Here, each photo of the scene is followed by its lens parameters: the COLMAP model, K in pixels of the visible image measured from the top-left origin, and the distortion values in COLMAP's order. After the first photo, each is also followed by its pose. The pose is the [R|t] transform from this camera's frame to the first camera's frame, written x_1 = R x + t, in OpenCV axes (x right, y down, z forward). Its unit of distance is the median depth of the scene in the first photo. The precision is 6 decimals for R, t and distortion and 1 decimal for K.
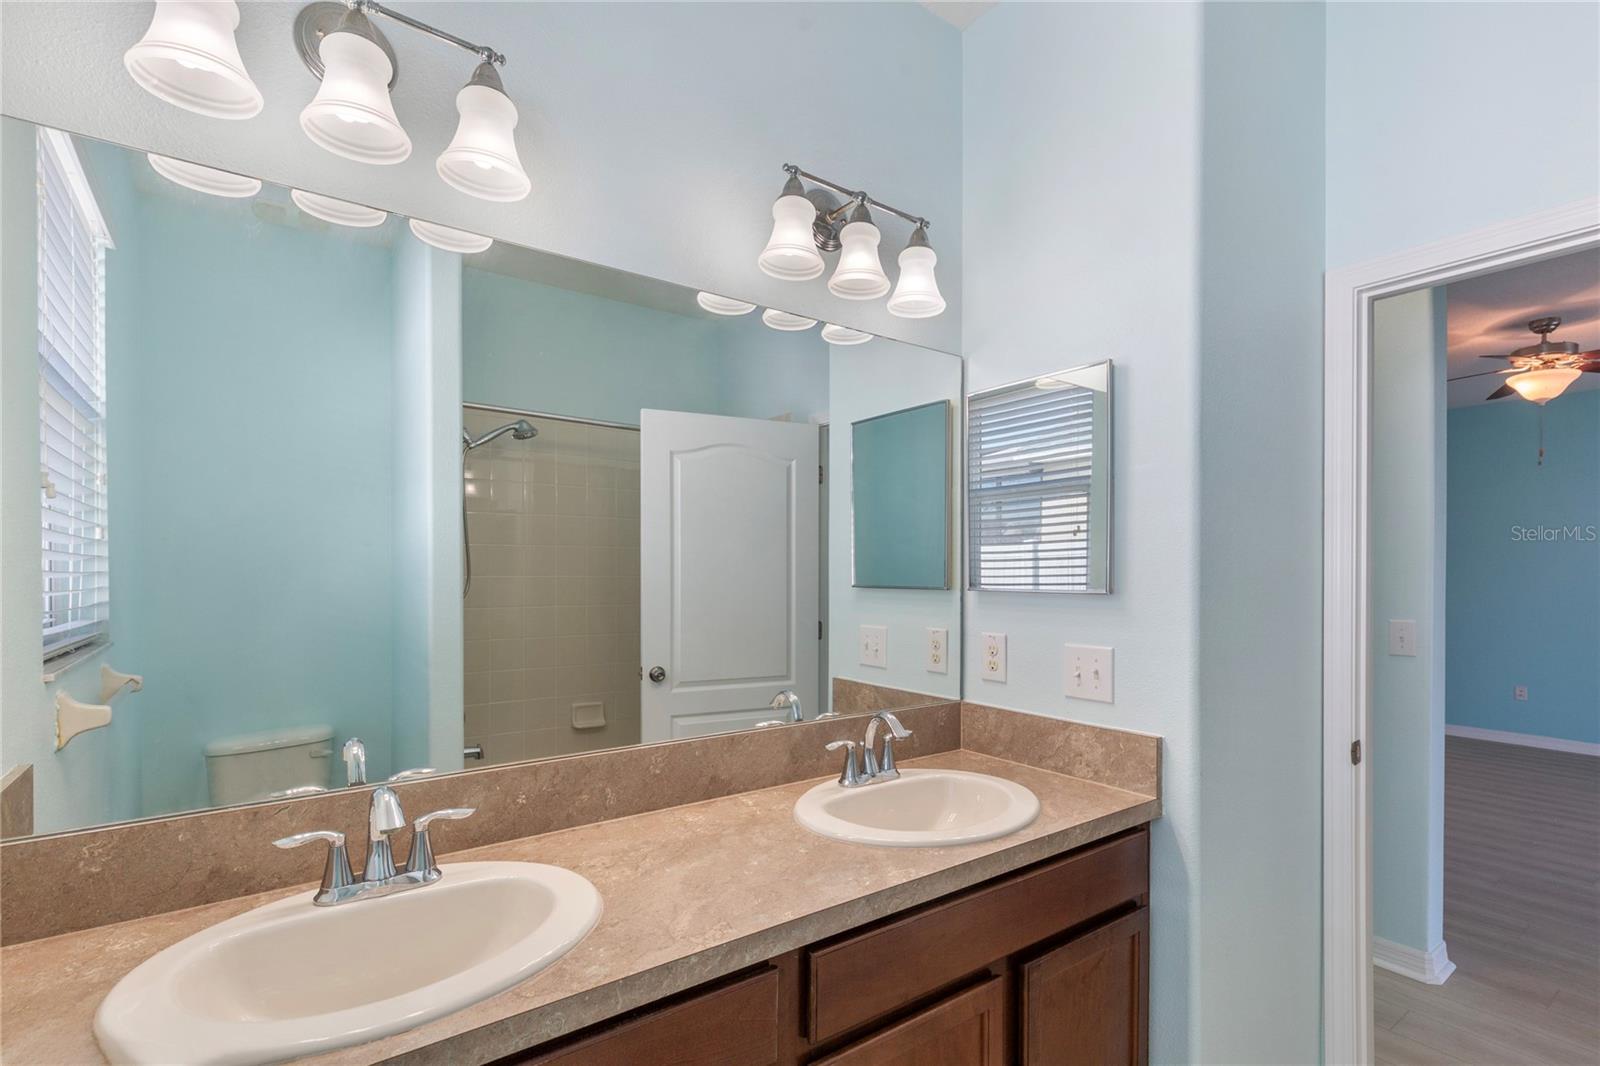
lens RADIAL K [[739.4, 0, 806.3], [0, 739.4, 576.8], [0, 0, 1]] dist [0.002134, -0.000132]
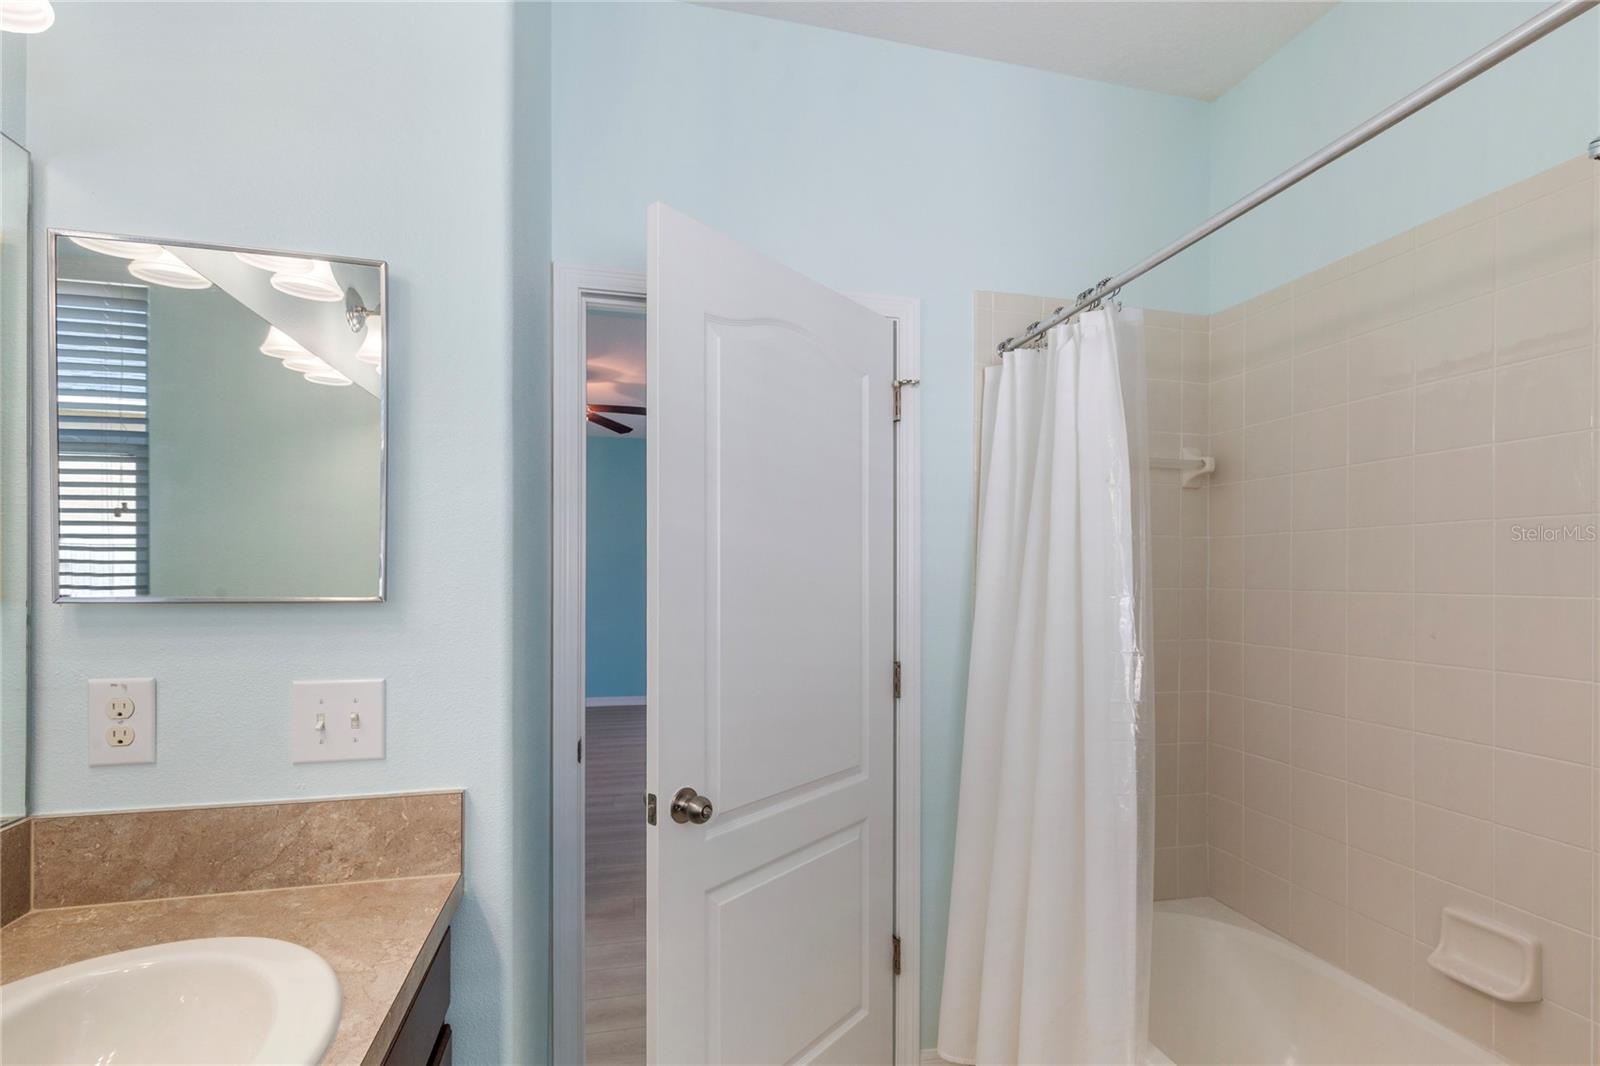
lens RADIAL K [[739.4, 0, 806.3], [0, 739.4, 576.8], [0, 0, 1]] dist [0.002134, -0.000132]
pose [[0.376976, -0.003030, 0.926218, -0.071519], [0.001763, 0.999995, 0.002554, -0.000802], [-0.926221, 0.000670, 0.376980, 0.329234]]
